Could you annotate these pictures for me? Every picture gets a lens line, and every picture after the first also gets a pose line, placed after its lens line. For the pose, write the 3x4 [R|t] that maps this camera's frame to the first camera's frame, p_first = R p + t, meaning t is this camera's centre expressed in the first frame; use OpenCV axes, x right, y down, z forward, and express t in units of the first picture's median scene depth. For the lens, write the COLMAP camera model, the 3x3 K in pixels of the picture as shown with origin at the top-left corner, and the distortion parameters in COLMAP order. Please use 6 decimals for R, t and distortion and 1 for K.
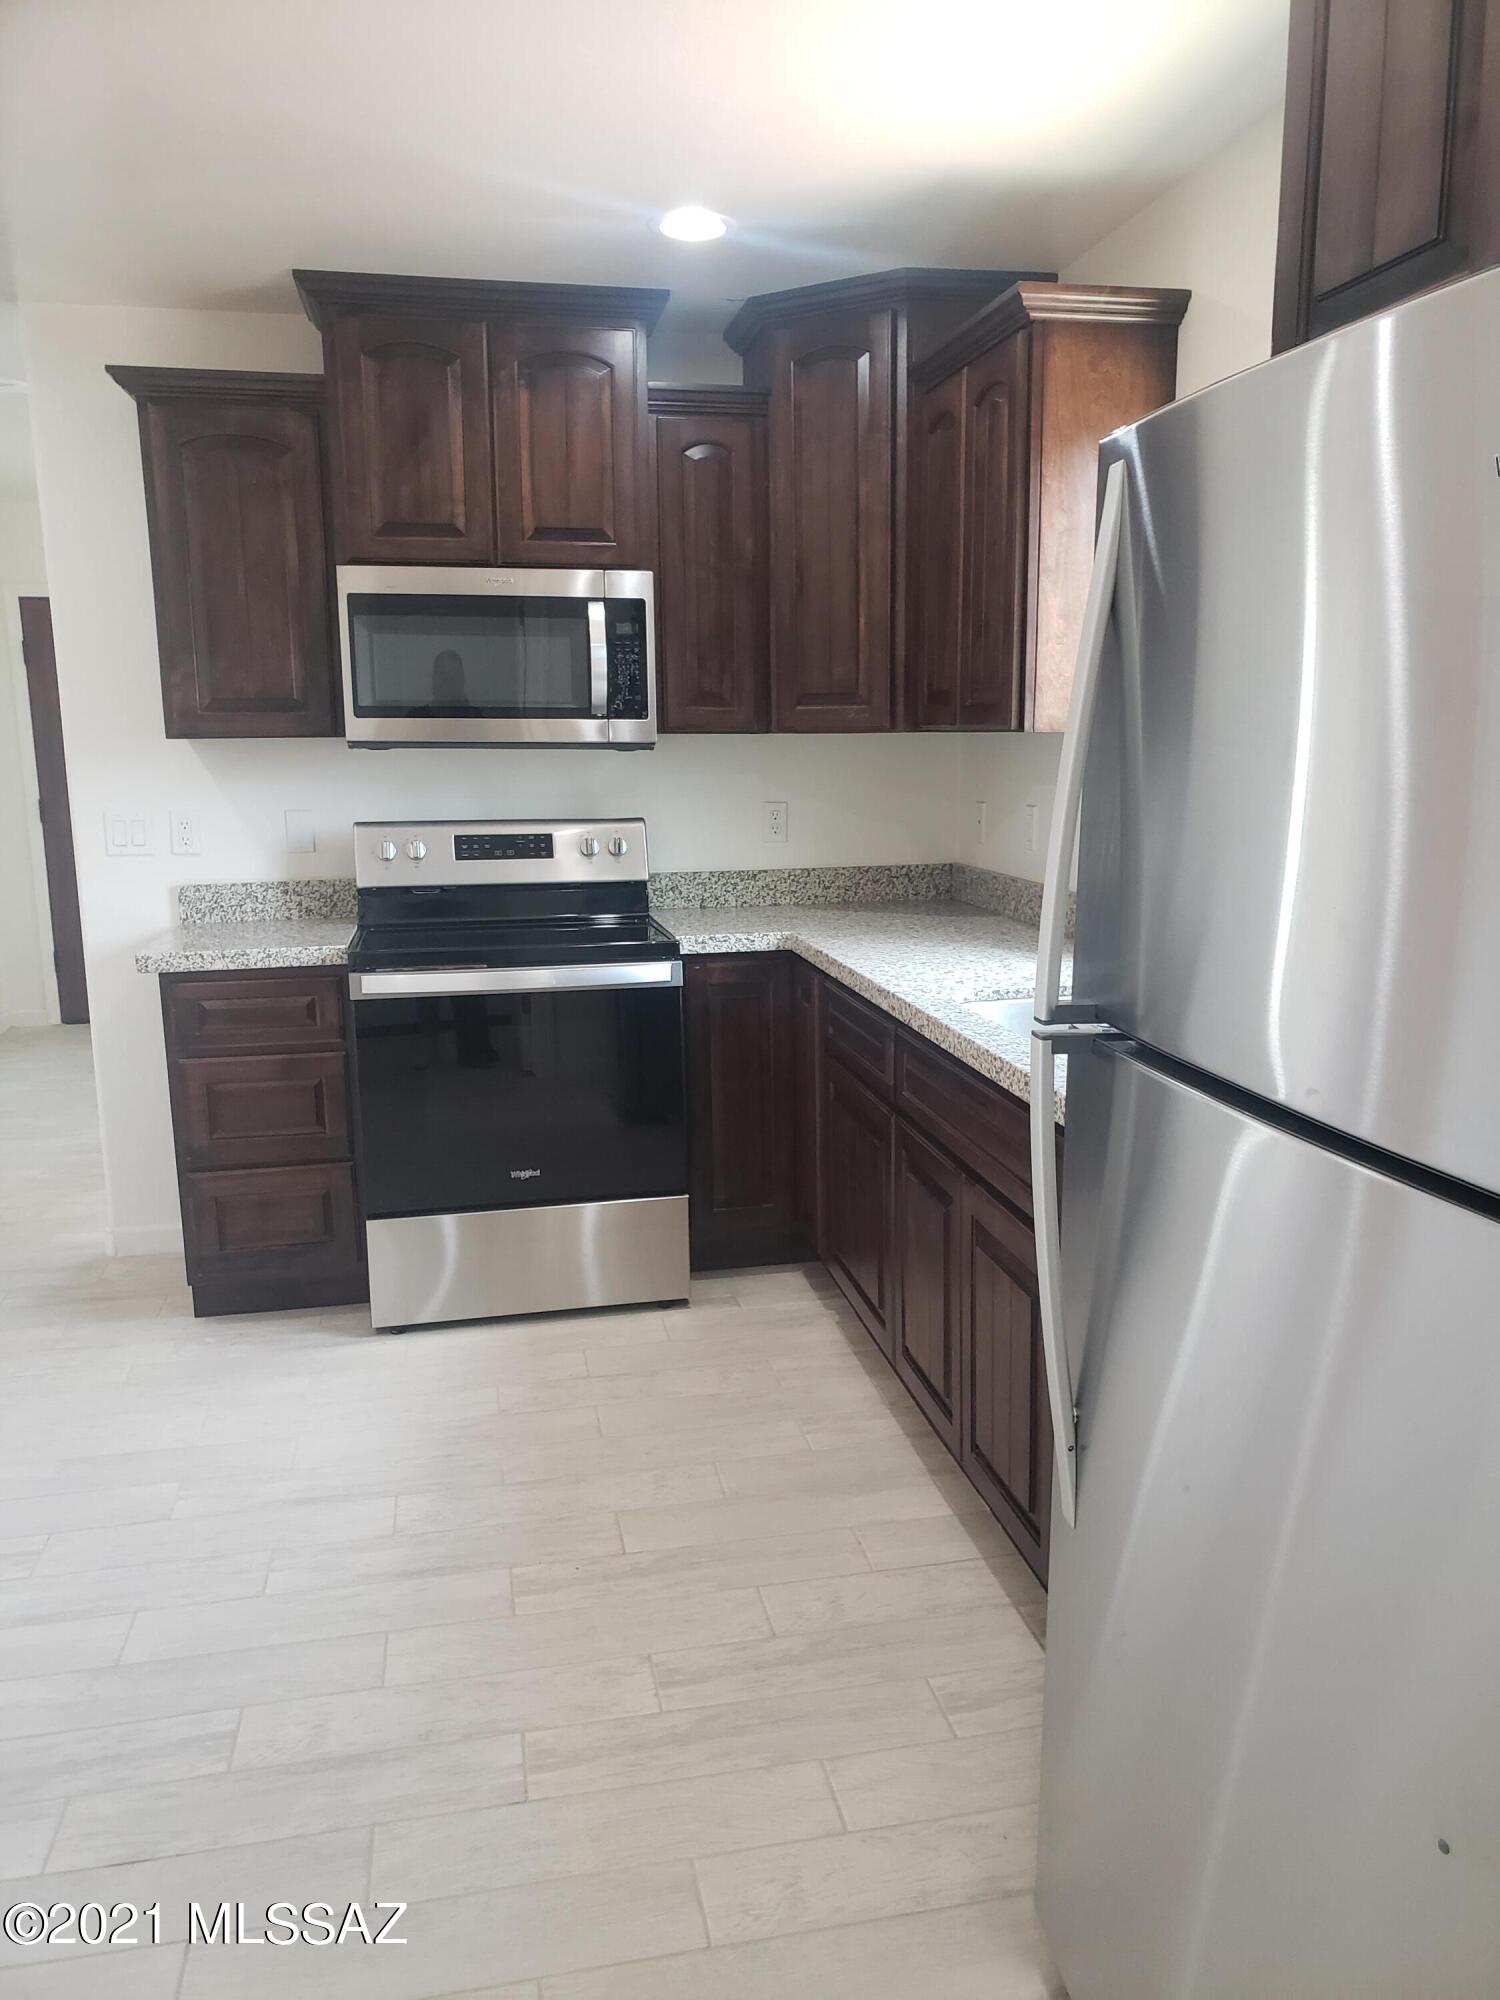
lens RADIAL K [[1556.1, 0, 807.1], [0, 1556.1, 1030.3], [0, 0, 1]] dist [0.099659, -0.246490]
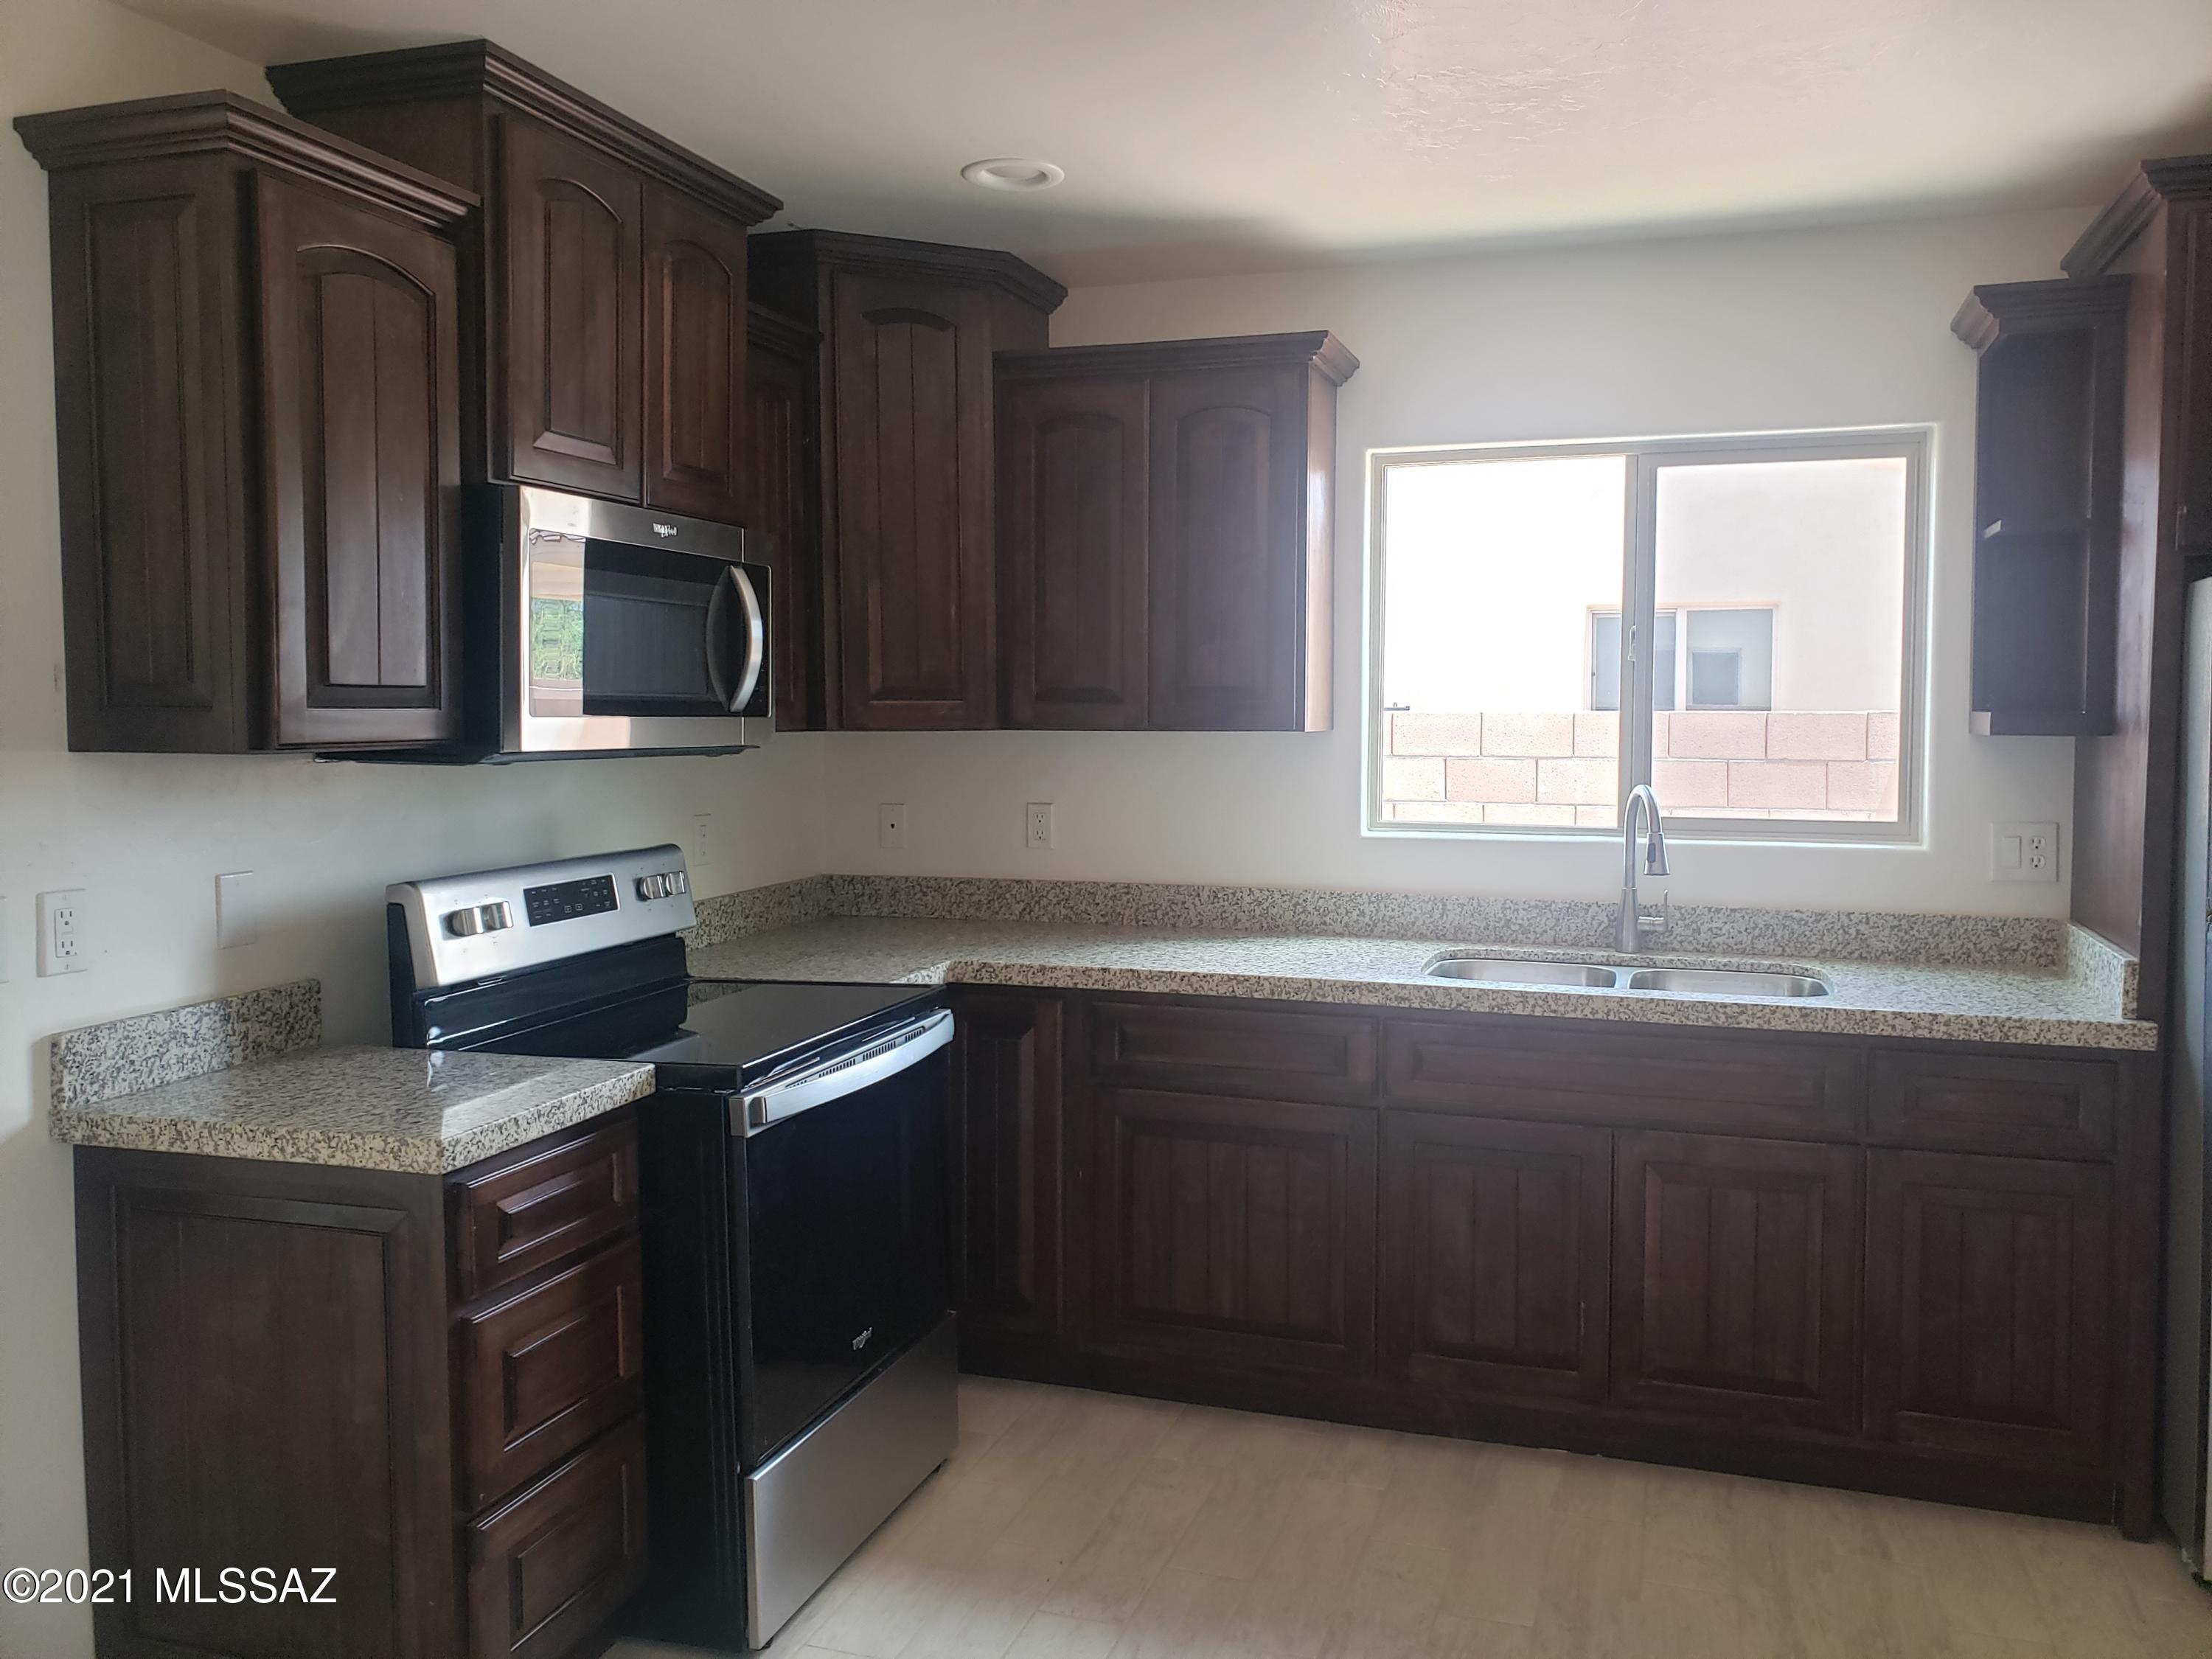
lens RADIAL K [[1716.5, 0, 1115.7], [0, 1716.5, 791.1], [0, 0, 1]] dist [0.009059, 0.009784]
pose [[0.506041, -0.037042, 0.861714, -0.756055], [0.161862, 0.985406, -0.052694, -0.091045], [-0.847186, 0.166144, 0.504651, 0.437802]]
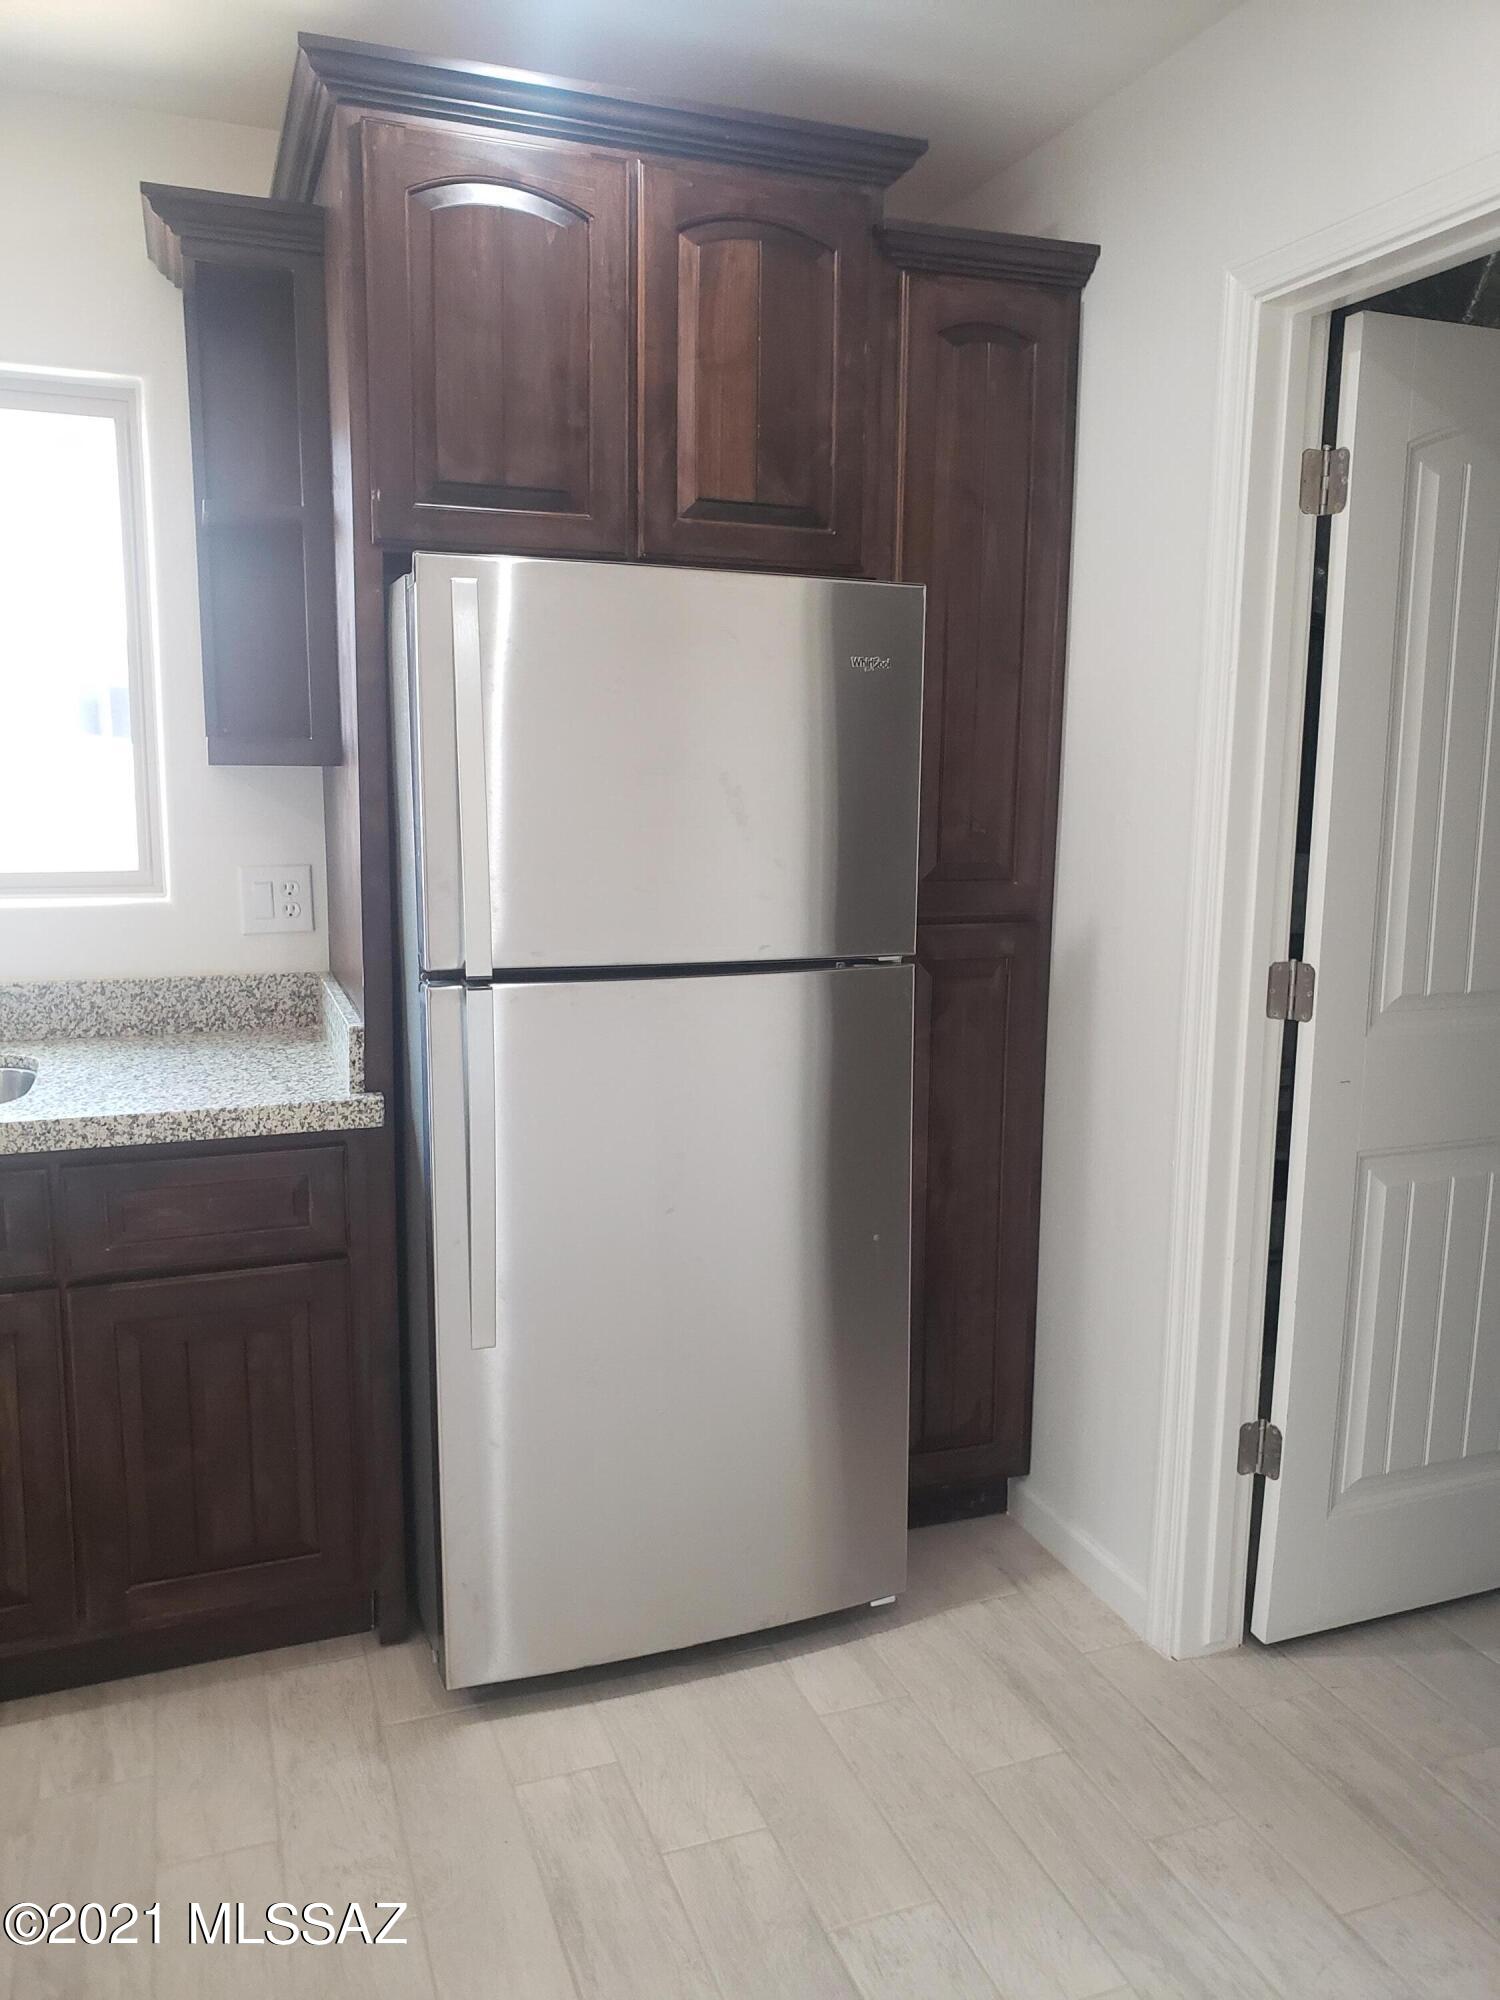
lens RADIAL K [[1552.0, 0, 754.6], [0, 1552.0, 972.7], [0, 0, 1]] dist [0.009059, 0.009784]
pose [[-0.133259, -0.140200, 0.981115, -0.484391], [0.176277, 0.970806, 0.162669, -0.075574], [-0.975279, 0.194625, -0.104654, 0.364174]]
